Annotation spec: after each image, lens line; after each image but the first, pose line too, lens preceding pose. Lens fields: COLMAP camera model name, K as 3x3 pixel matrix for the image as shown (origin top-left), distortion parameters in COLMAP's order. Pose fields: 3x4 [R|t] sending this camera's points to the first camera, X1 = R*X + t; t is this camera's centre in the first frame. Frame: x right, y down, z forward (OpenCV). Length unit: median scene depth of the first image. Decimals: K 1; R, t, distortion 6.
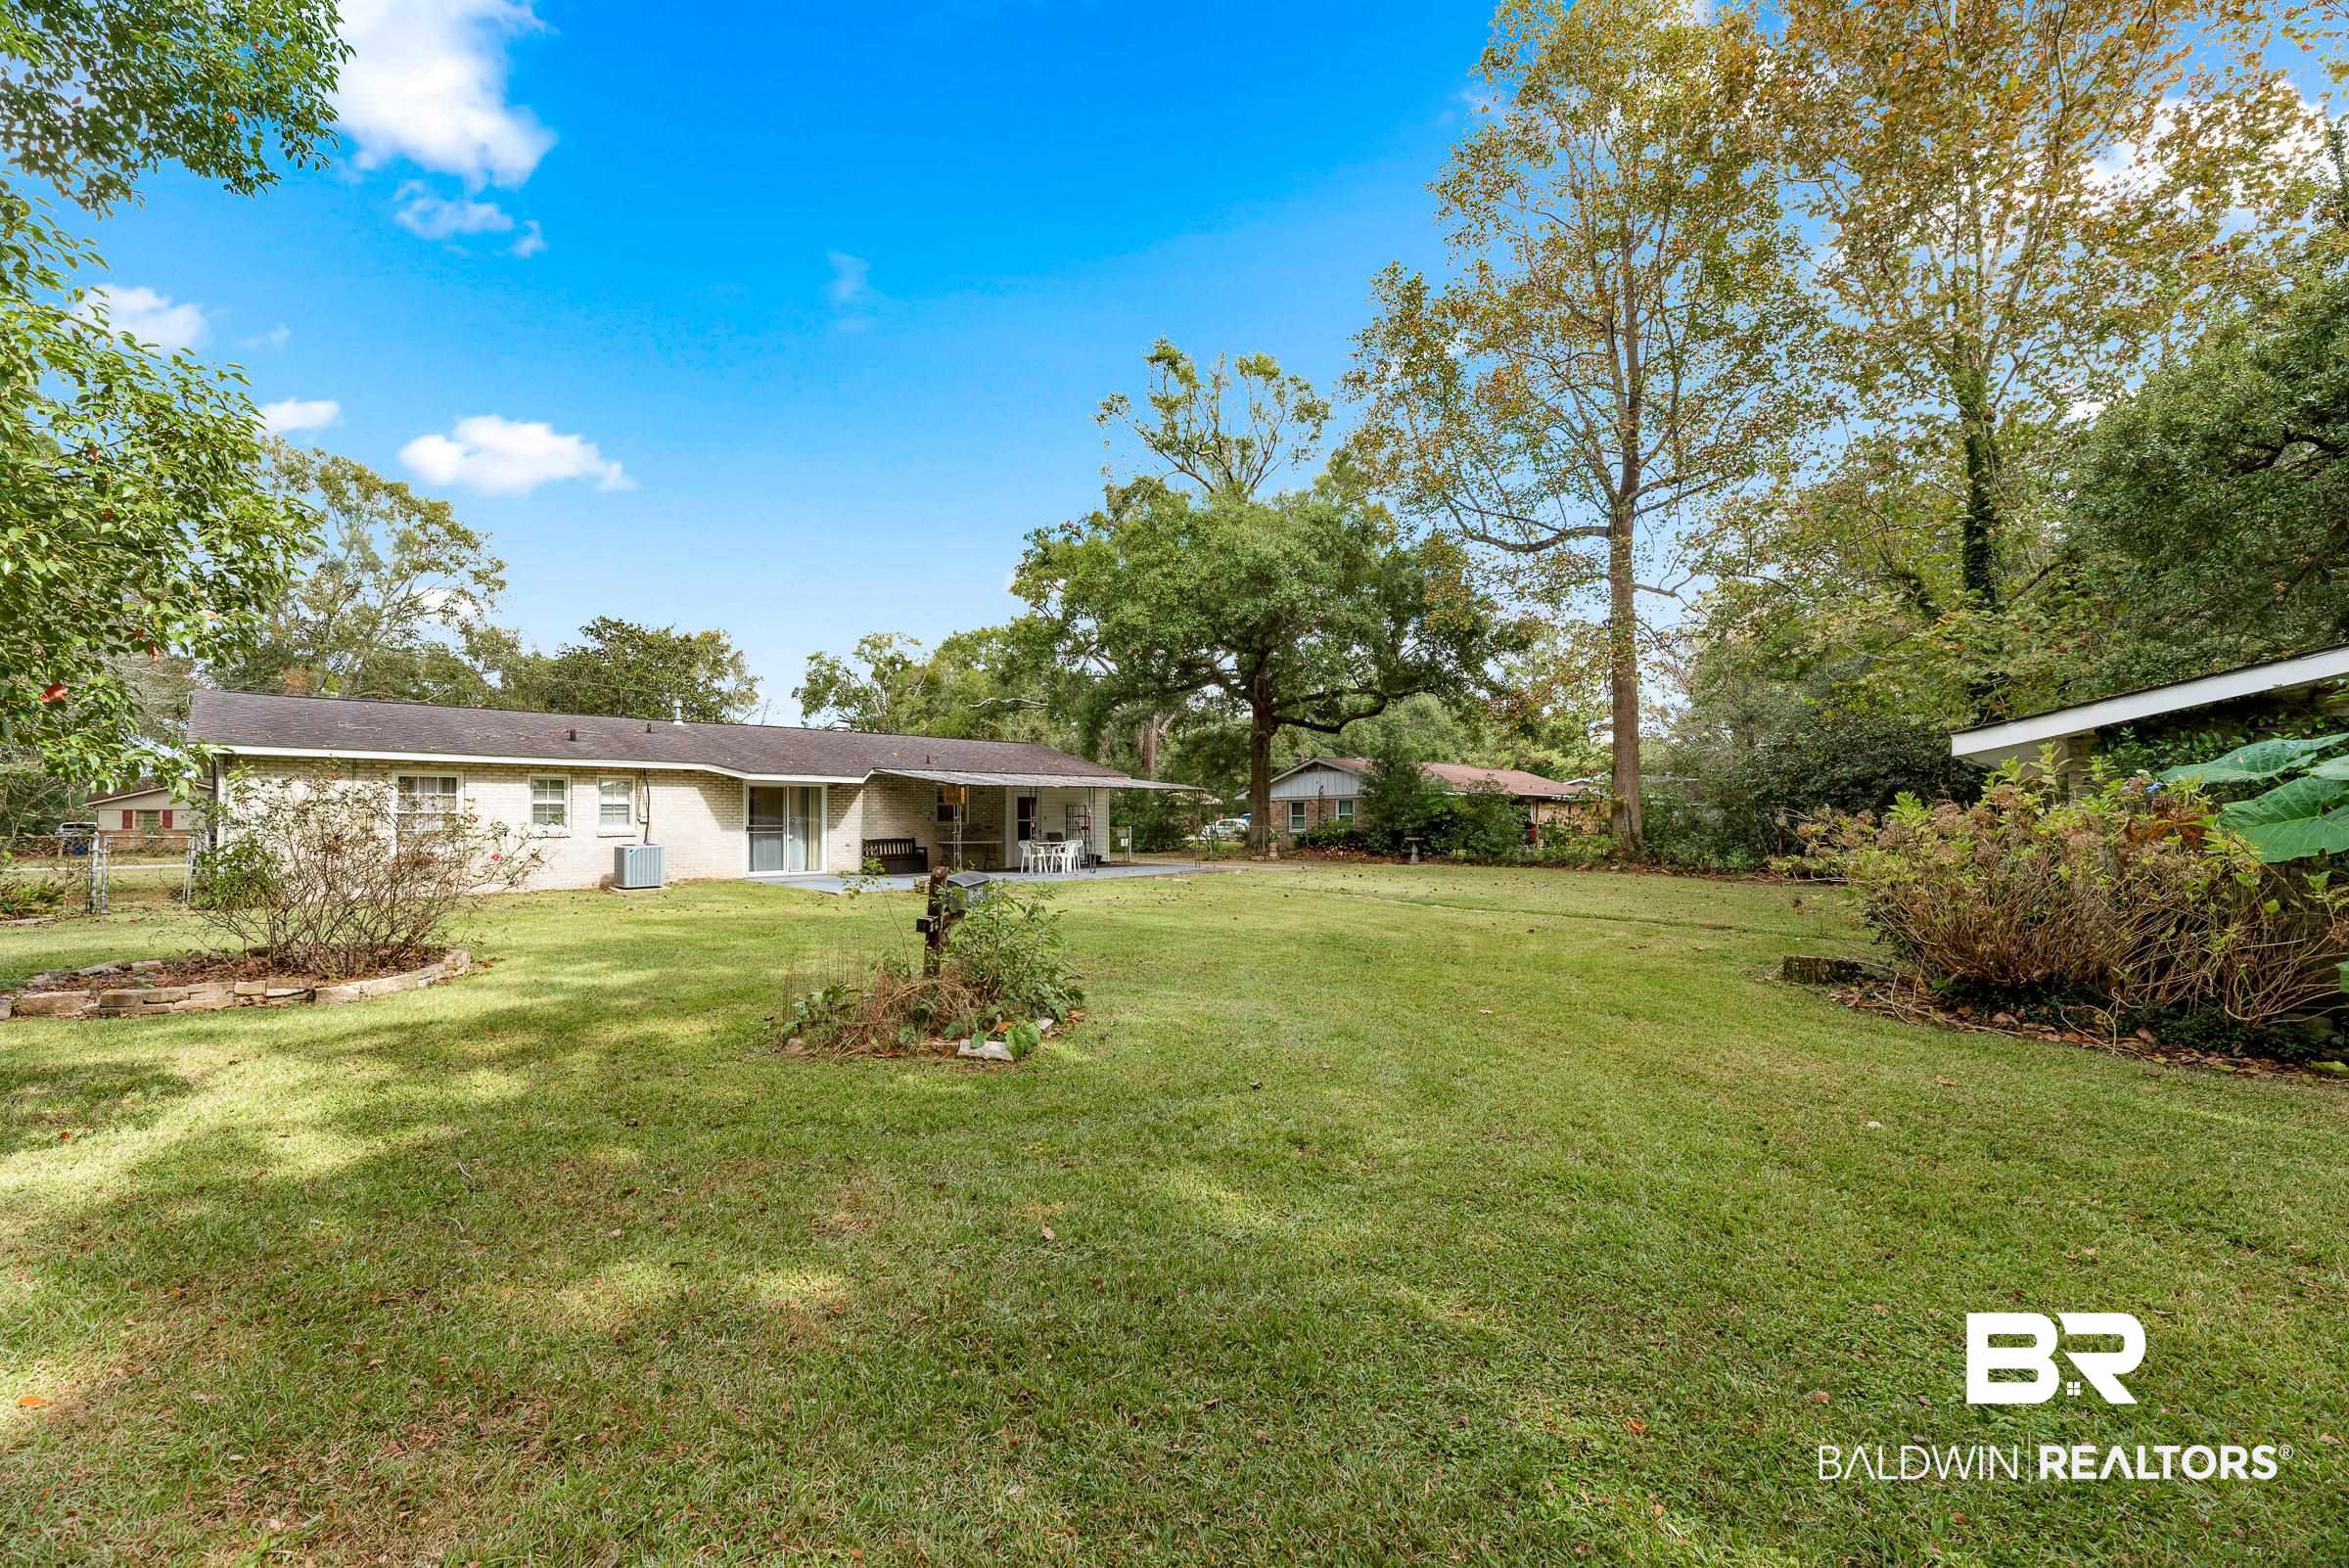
lens RADIAL K [[951.2, 0, 1168.0], [0, 951.2, 792.0], [0, 0, 1]] dist [-0.000424, 0.000283]
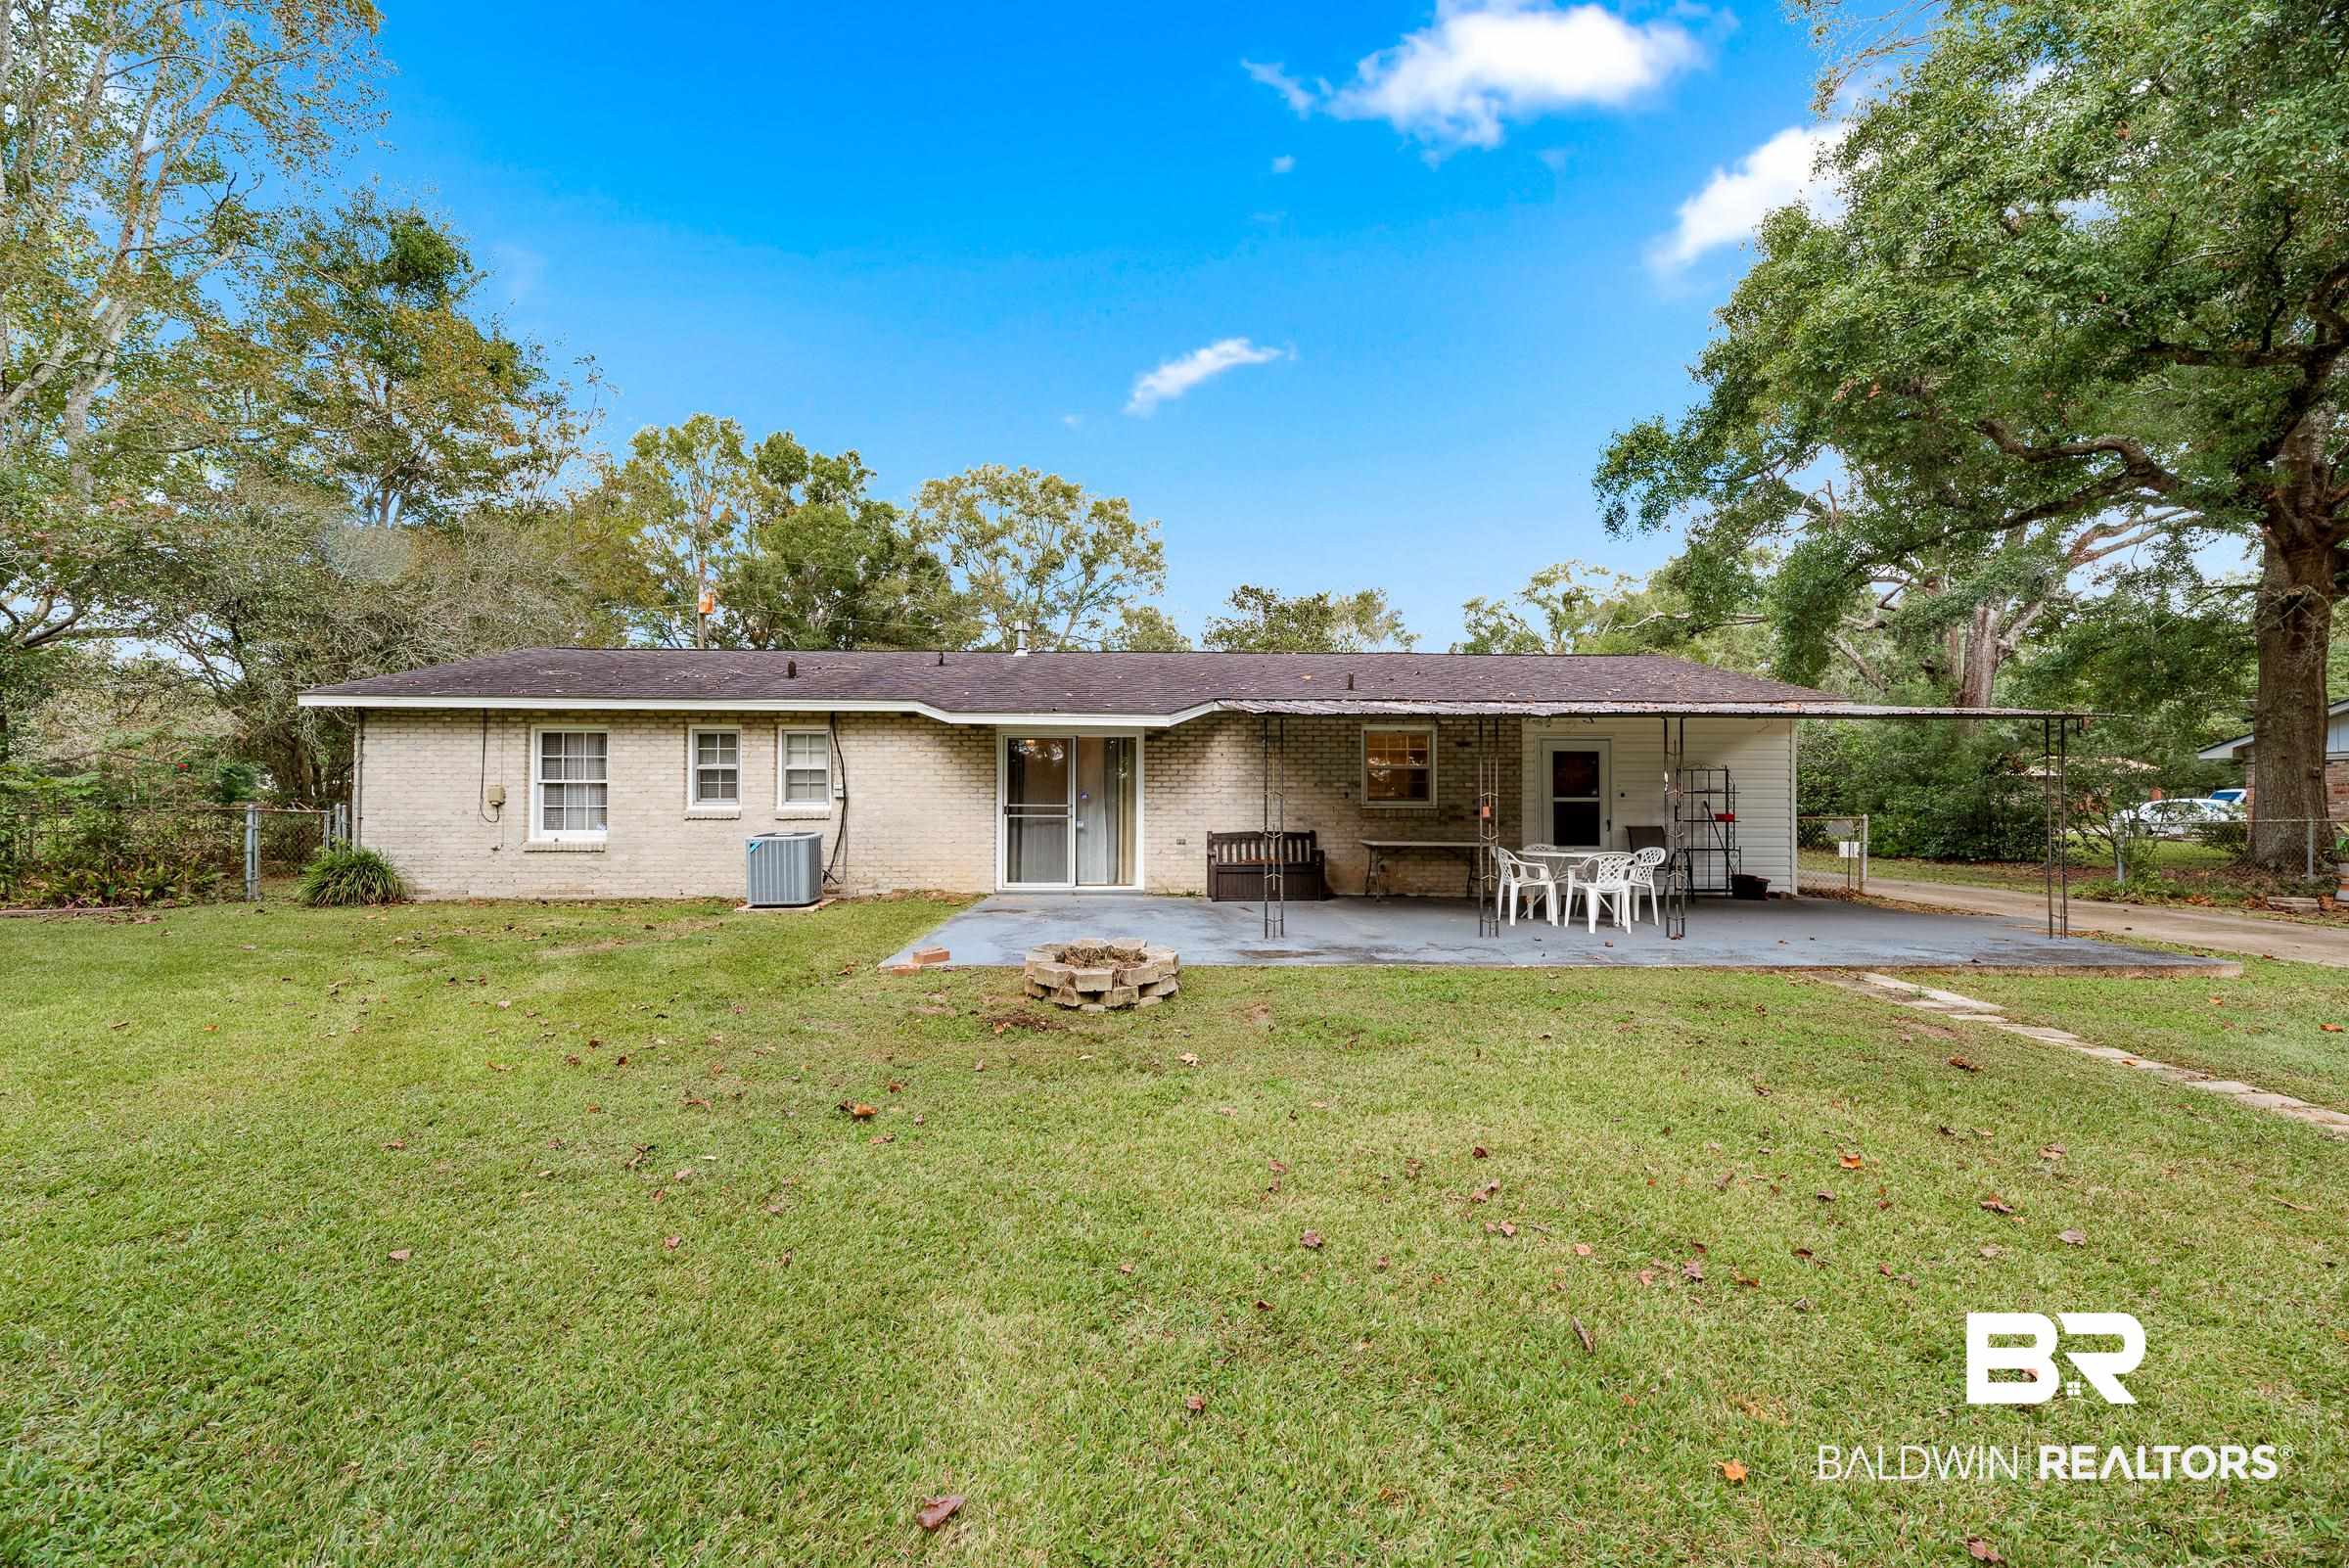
lens RADIAL K [[951.2, 0, 1168.0], [0, 951.2, 792.0], [0, 0, 1]] dist [-0.000424, 0.000283]
pose [[0.732834, 0.003895, -0.680397, 0.029643], [0.013657, 0.999698, 0.020432, 0.014225], [0.680271, -0.024266, 0.732559, 0.531782]]
